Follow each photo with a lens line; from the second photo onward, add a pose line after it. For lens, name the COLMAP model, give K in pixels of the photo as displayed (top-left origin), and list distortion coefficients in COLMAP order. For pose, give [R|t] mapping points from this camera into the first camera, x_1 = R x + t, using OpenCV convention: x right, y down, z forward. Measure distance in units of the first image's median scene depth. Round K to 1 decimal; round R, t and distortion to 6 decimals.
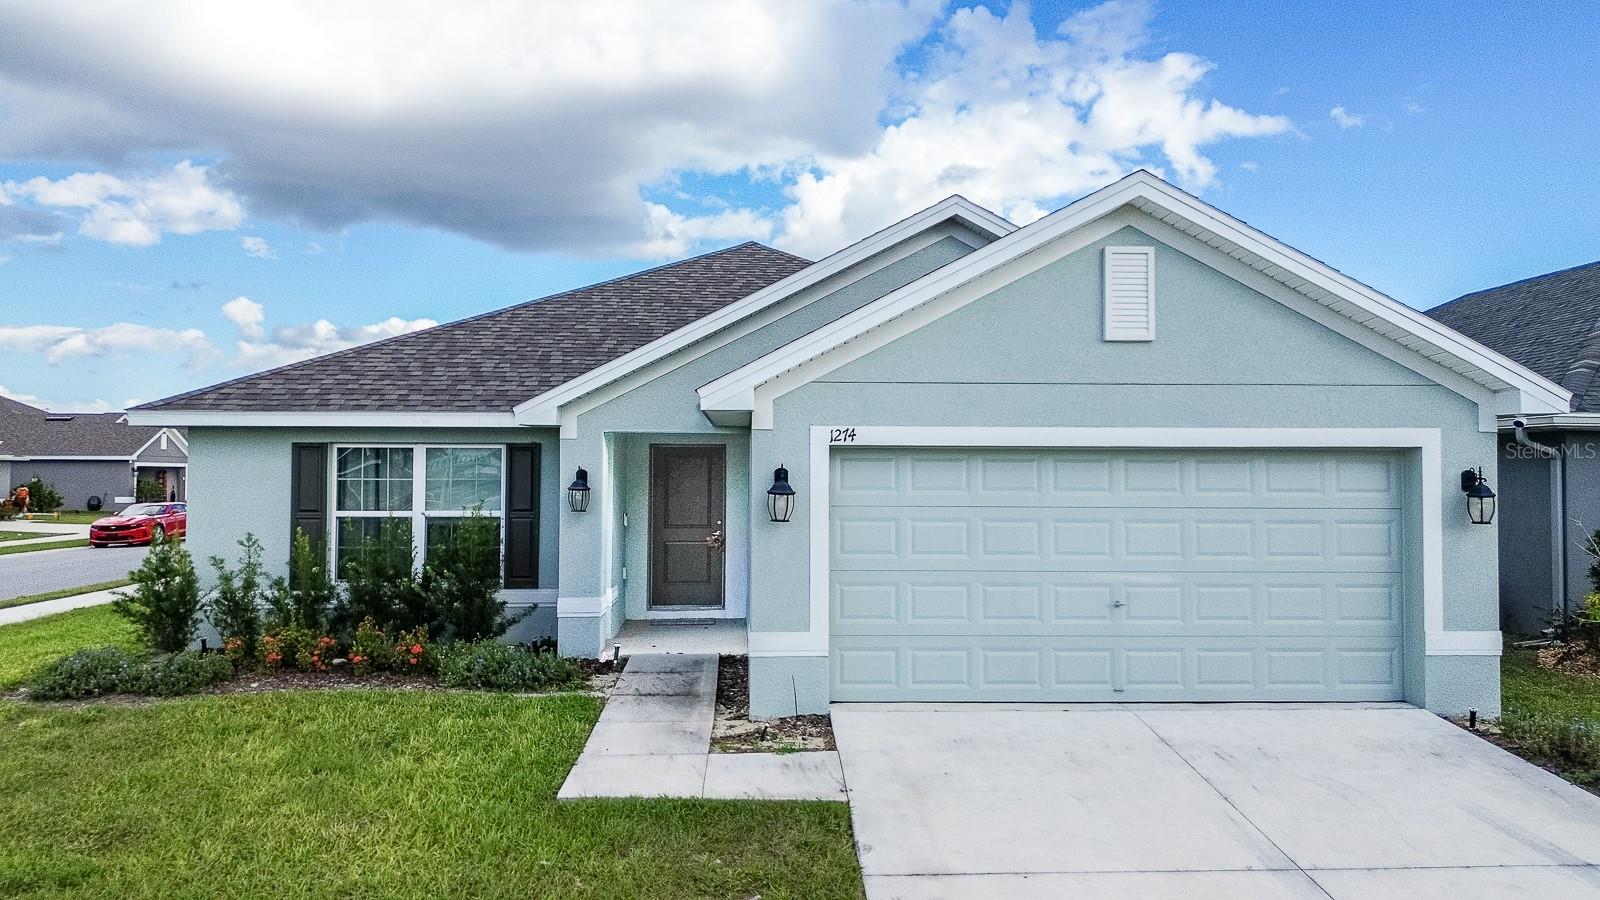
lens RADIAL K [[1080.8, 0, 826.5], [0, 1080.8, 441.6], [0, 0, 1]] dist [0.076678, -0.000778]
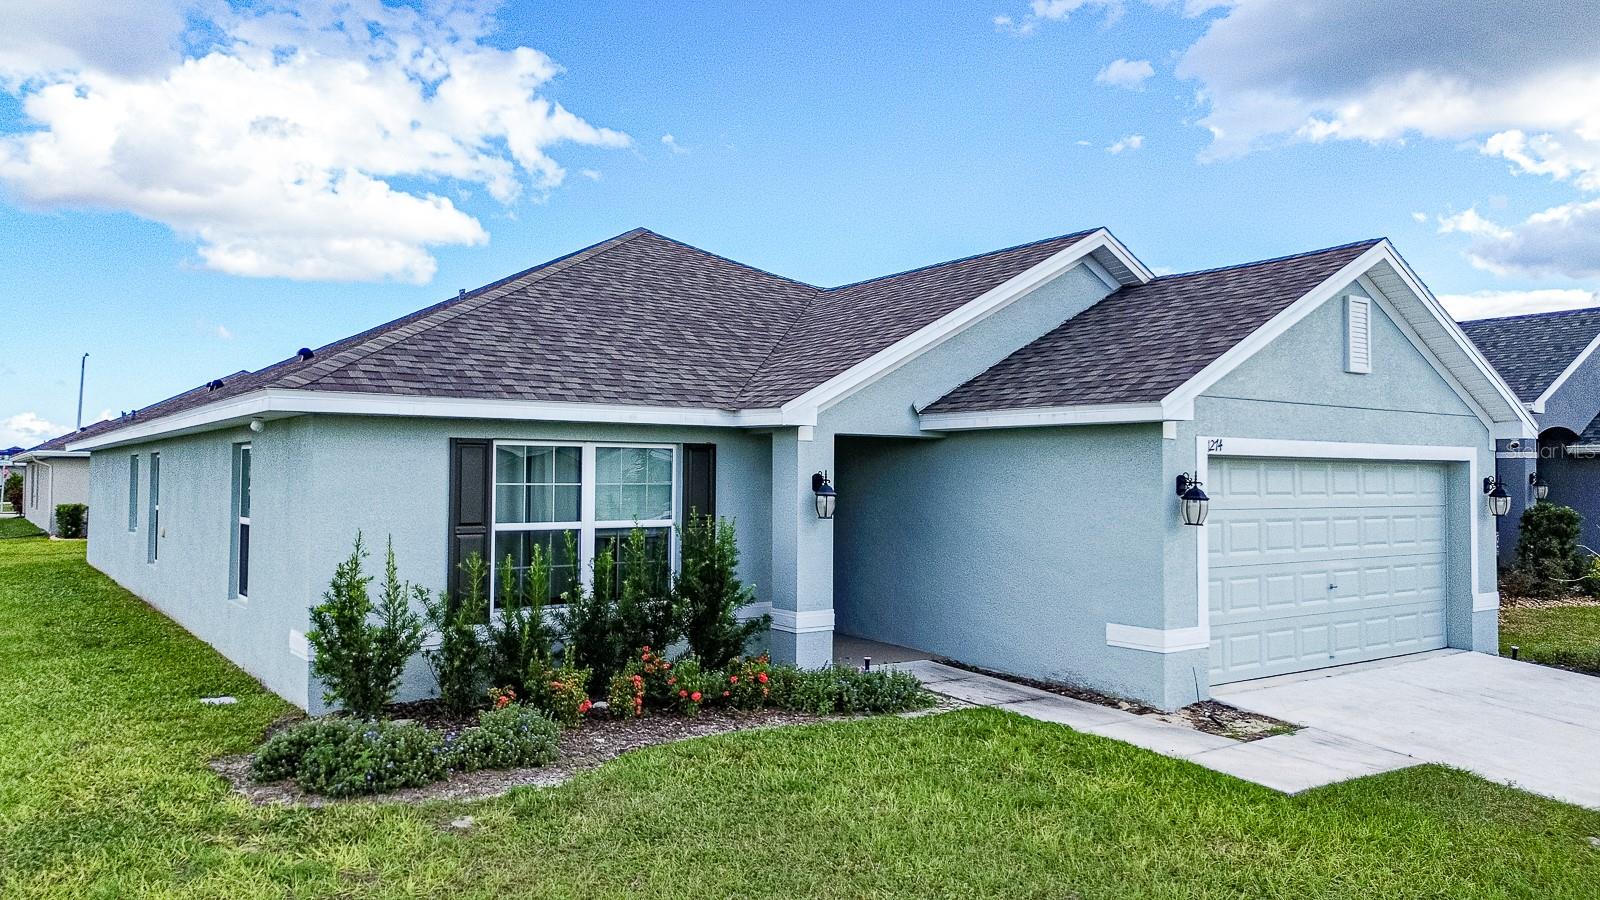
lens RADIAL K [[1126.8, 0, 800.0], [0, 1126.8, 450.0], [0, 0, 1]] dist [0.036081, -0.006758]
pose [[0.845472, 0.014792, 0.533815, -0.751037], [-0.018889, 0.999819, 0.002212, 0.003388], [-0.533686, -0.011954, 0.845599, 0.192259]]
